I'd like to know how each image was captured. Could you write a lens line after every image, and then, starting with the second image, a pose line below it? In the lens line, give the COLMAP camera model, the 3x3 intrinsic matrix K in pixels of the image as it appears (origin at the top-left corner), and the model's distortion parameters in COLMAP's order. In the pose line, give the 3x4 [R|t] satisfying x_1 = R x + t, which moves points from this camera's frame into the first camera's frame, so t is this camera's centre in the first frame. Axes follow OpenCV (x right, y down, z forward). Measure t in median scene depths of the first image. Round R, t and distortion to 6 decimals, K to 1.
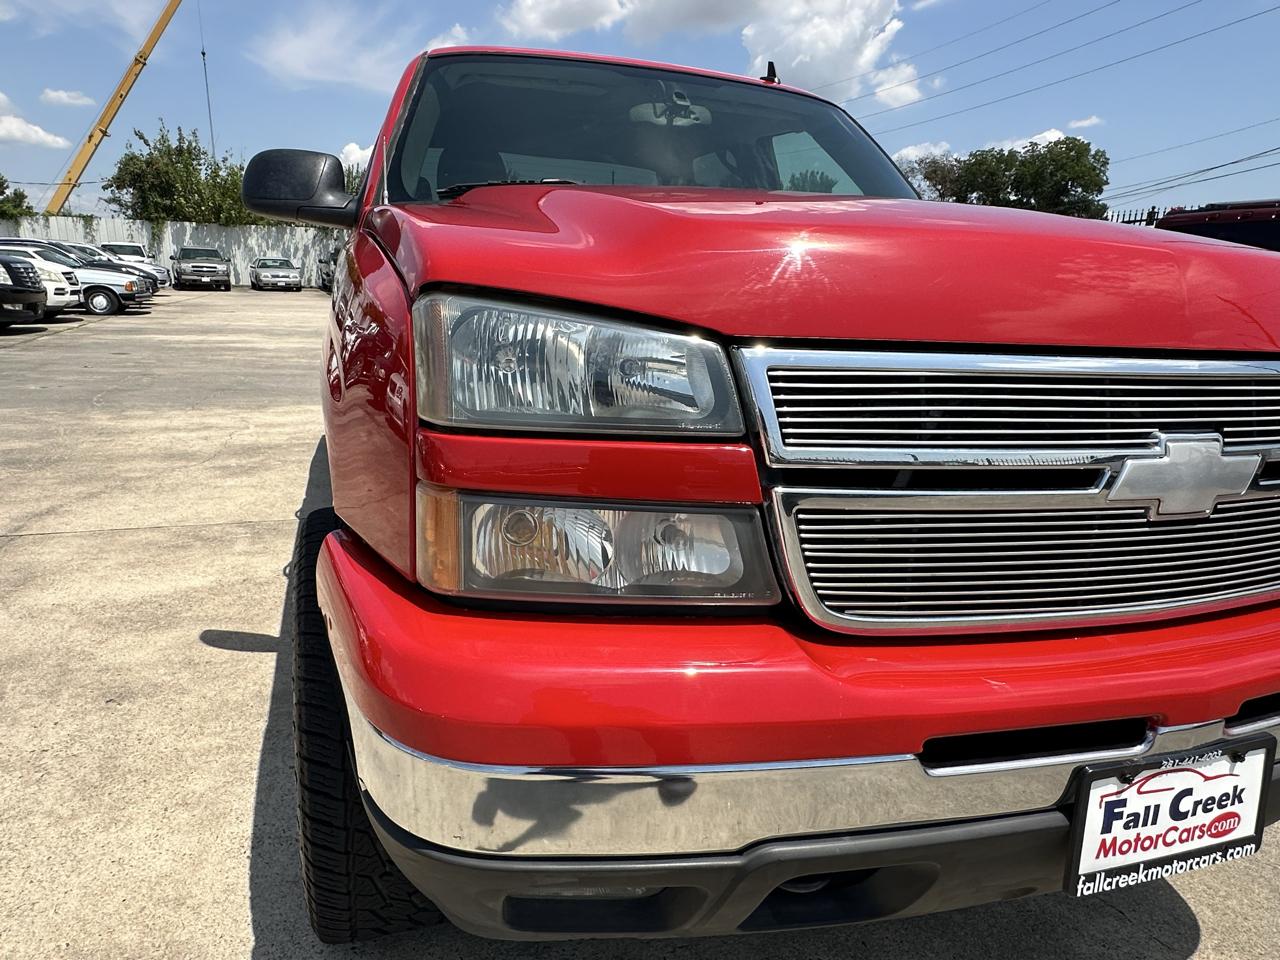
lens RADIAL K [[818.1, 0, 633.0], [0, 818.1, 481.2], [0, 0, 1]] dist [-0.005593, -0.000719]
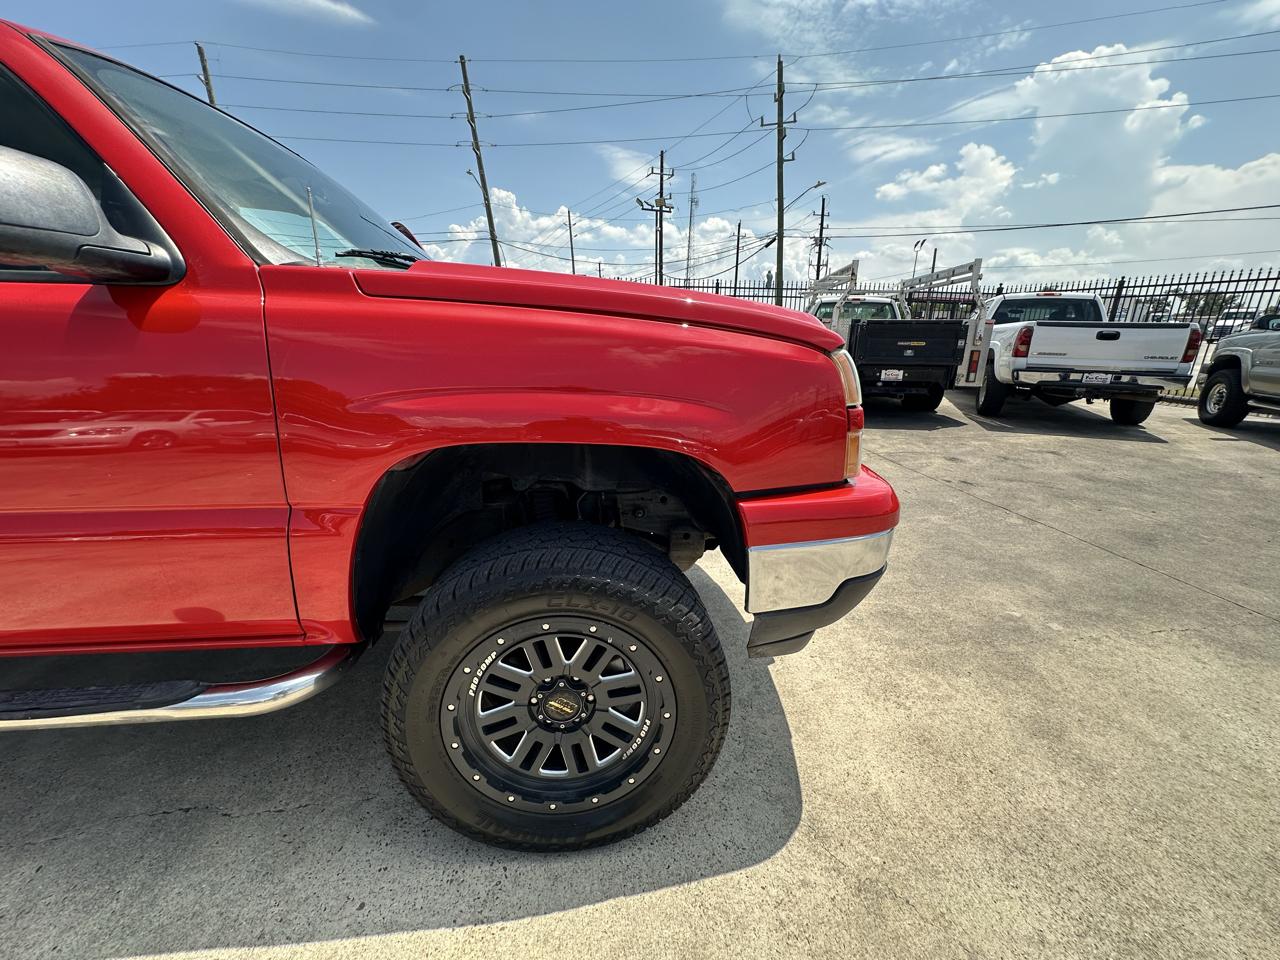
lens RADIAL K [[512.9, 0, 638.5], [0, 512.9, 478.6], [0, 0, 1]] dist [-0.002923, 0.000742]
pose [[0.240037, -0.293644, 0.925287, -0.597725], [0.236298, 0.942159, 0.237698, -0.122568], [-0.941566, 0.161587, 0.295540, 0.395089]]
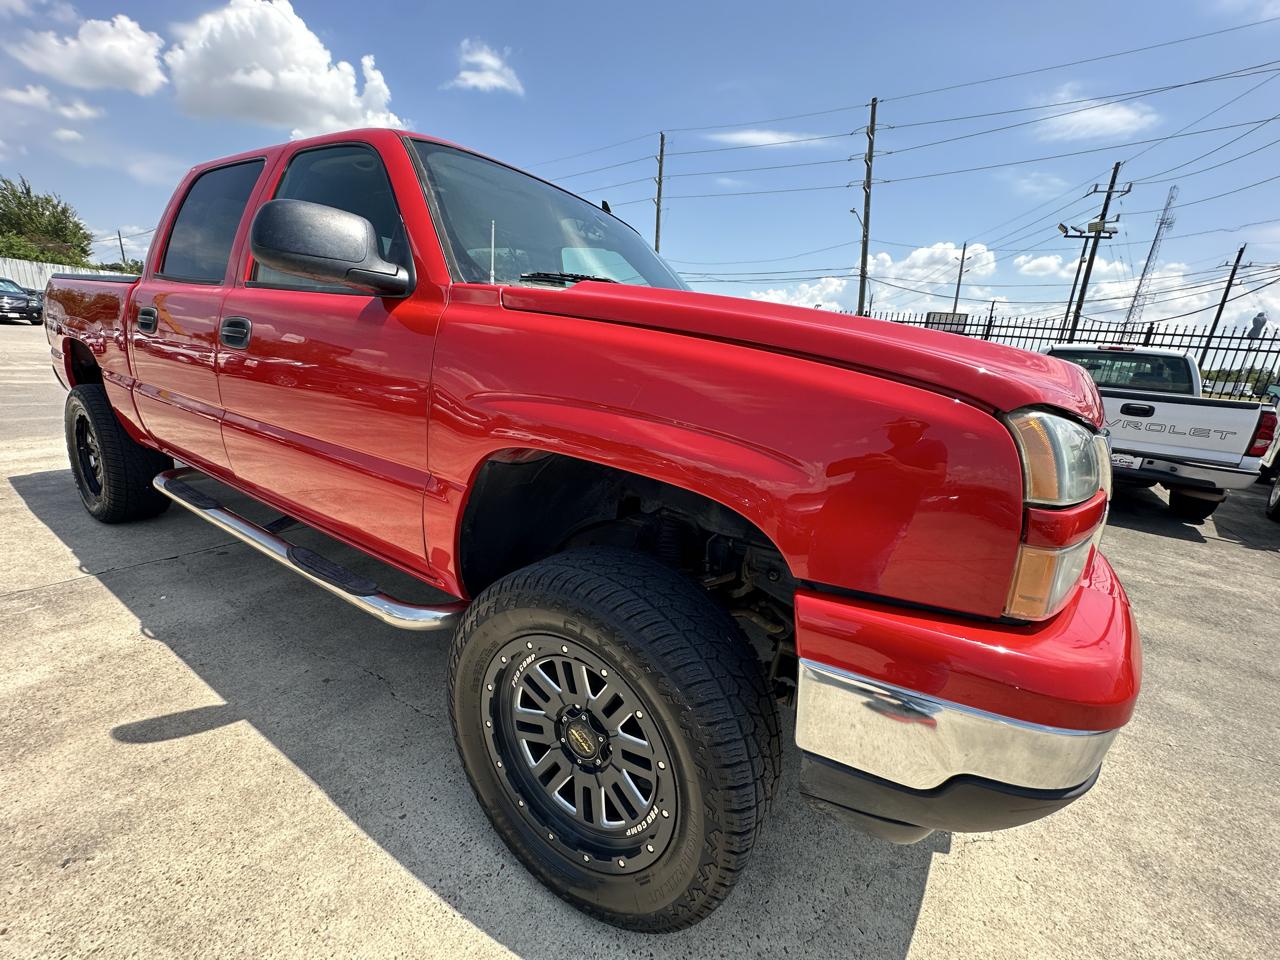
lens RADIAL K [[512.9, 0, 638.5], [0, 512.9, 478.6], [0, 0, 1]] dist [-0.002923, 0.000742]
pose [[0.778401, -0.116831, 0.616800, -0.443142], [0.090266, 0.993150, 0.074202, -0.082455], [-0.621243, -0.002083, 0.783615, 0.249963]]
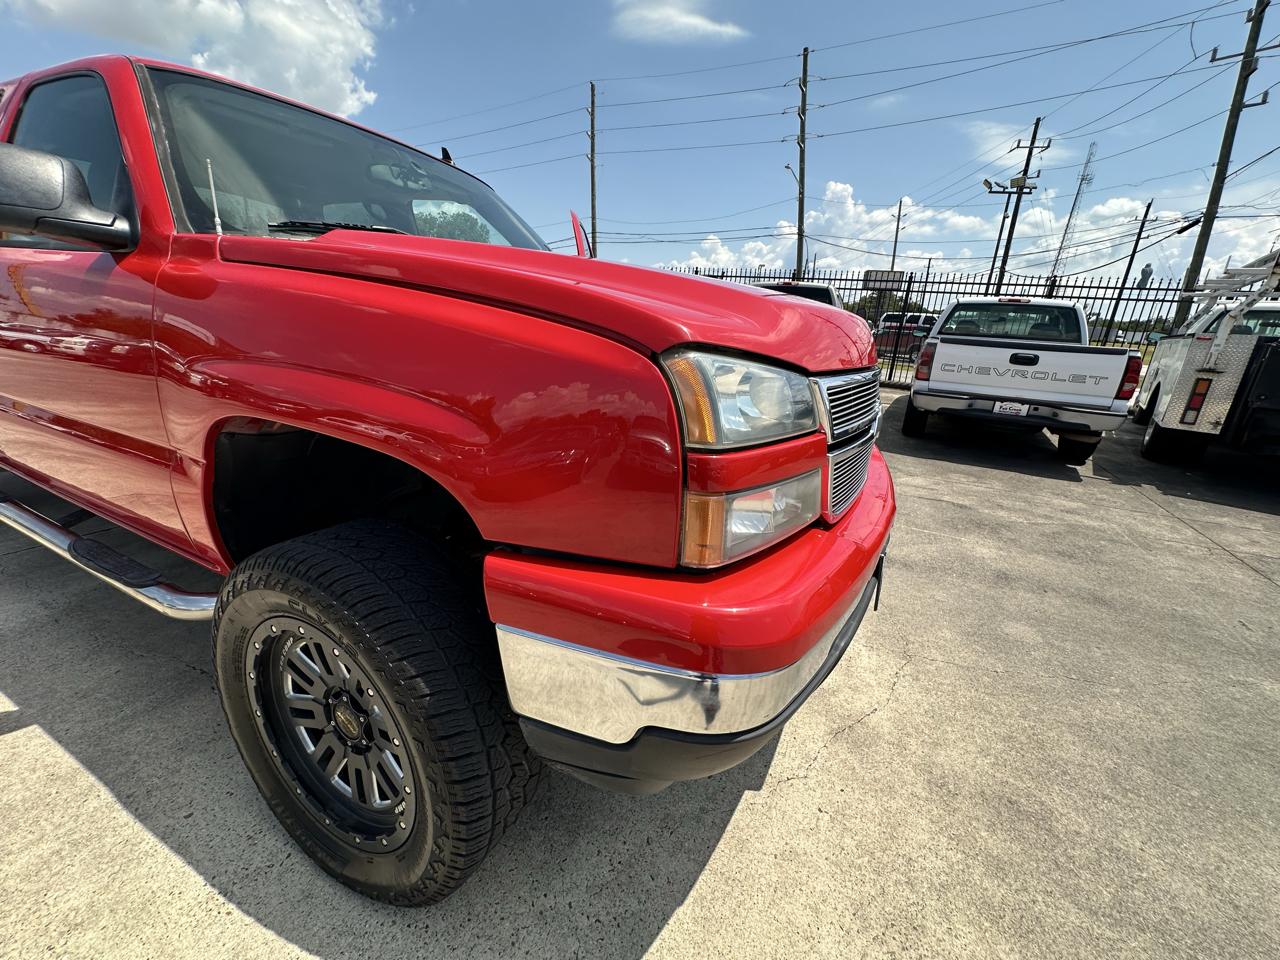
lens RADIAL K [[515.9, 0, 638.5], [0, 515.9, 477.6], [0, 0, 1]] dist [-0.002888, 0.000587]
pose [[0.715898, -0.192299, 0.671201, -0.303187], [0.130342, 0.981233, 0.142102, -0.054900], [-0.685930, -0.014245, 0.727528, 0.152434]]
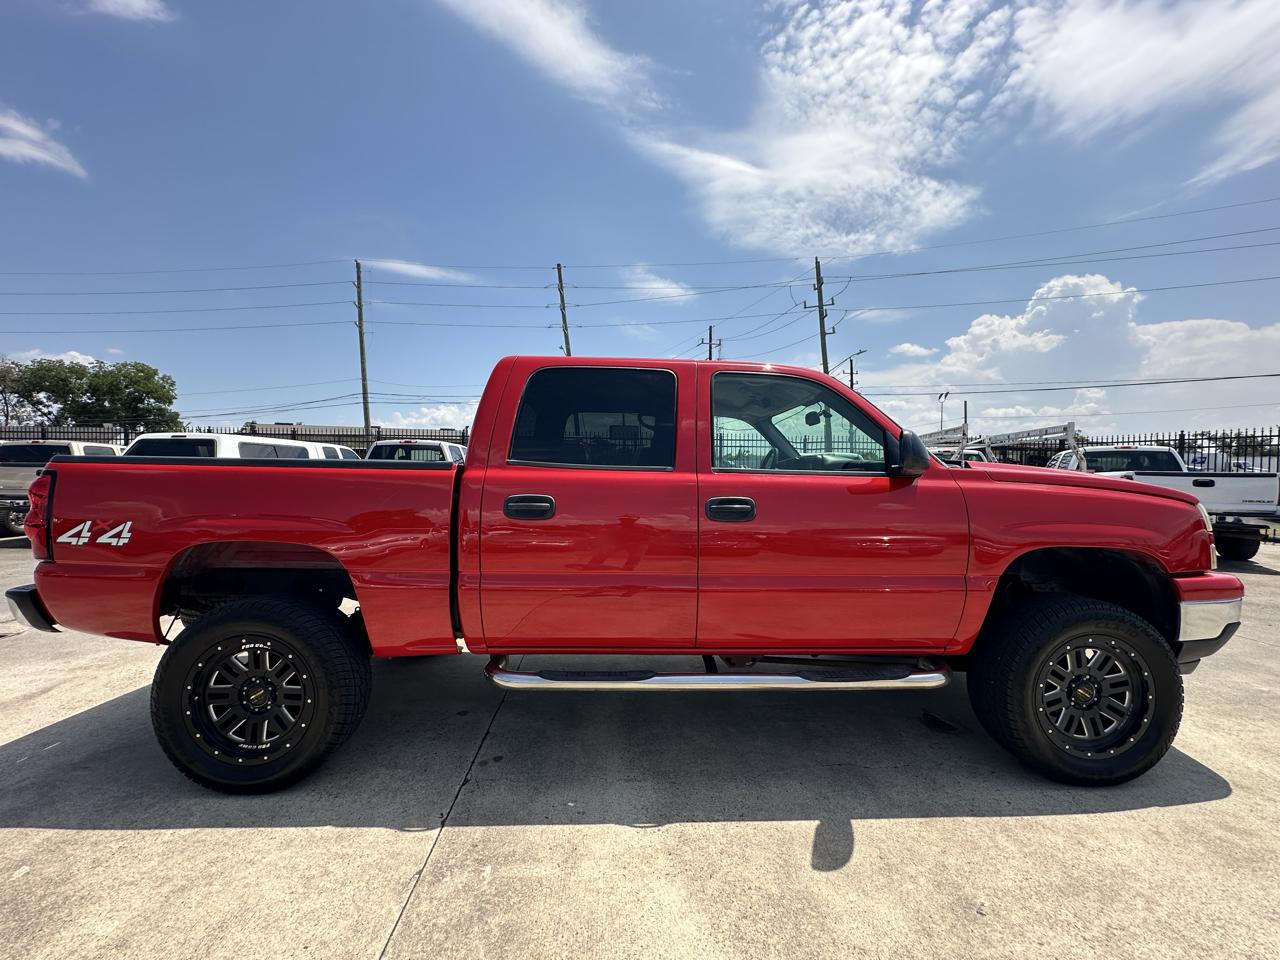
lens RADIAL K [[510.4, 0, 638.2], [0, 510.4, 477.8], [0, 0, 1]] dist [-0.000942, 0.000061]
pose [[0.294019, -0.035369, 0.955145, -1.298977], [0.235436, 0.971204, -0.036510, -0.337167], [-0.926349, 0.235610, 0.293879, 1.018279]]
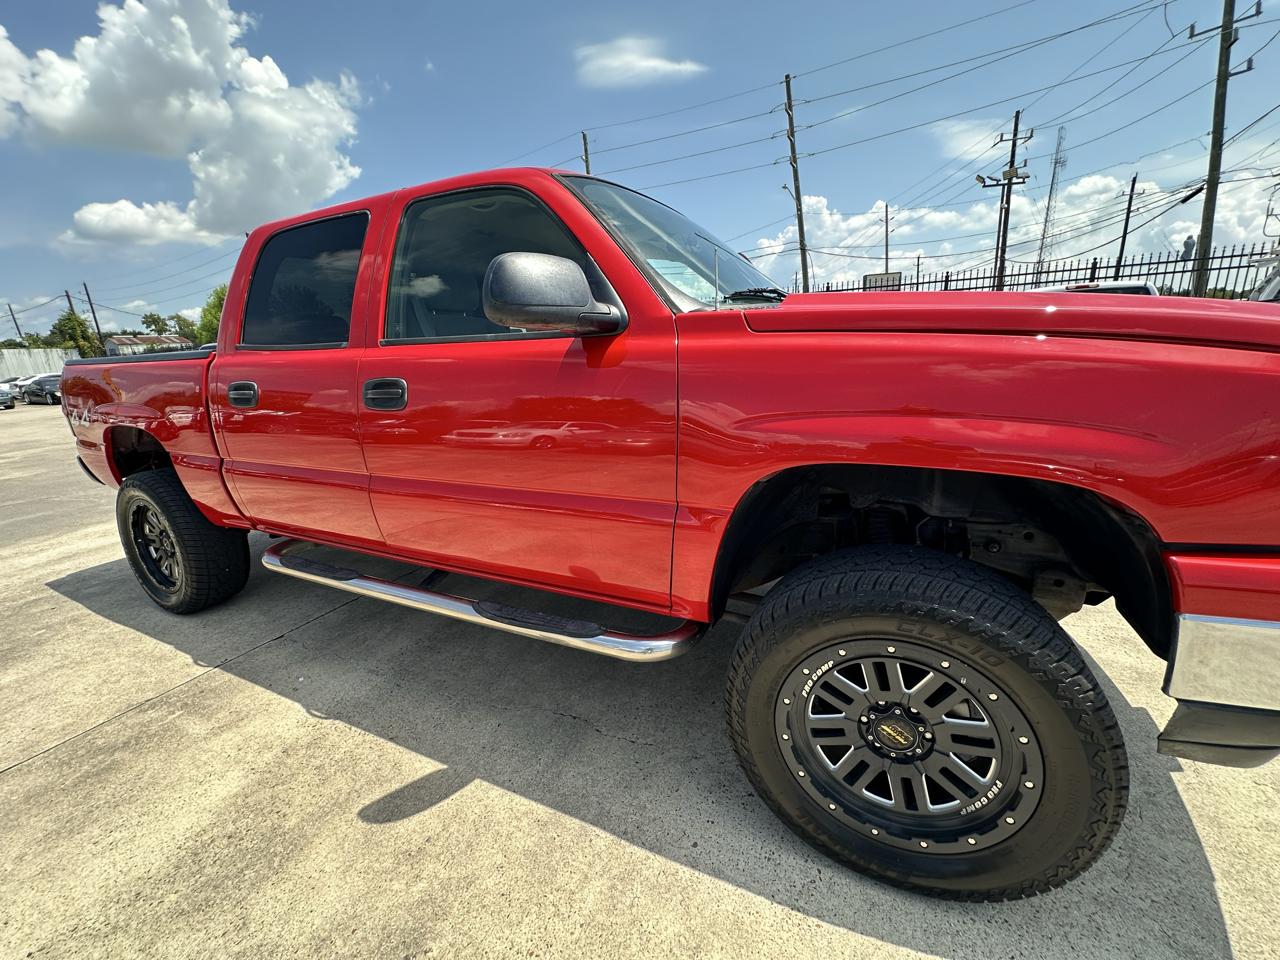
lens RADIAL K [[512.9, 0, 638.5], [0, 512.9, 478.6], [0, 0, 1]] dist [-0.002923, 0.000742]
pose [[0.706651, -0.238659, 0.666098, -0.657574], [0.241708, 0.966189, 0.089757, -0.150319], [-0.664998, 0.097574, 0.740444, 0.425622]]
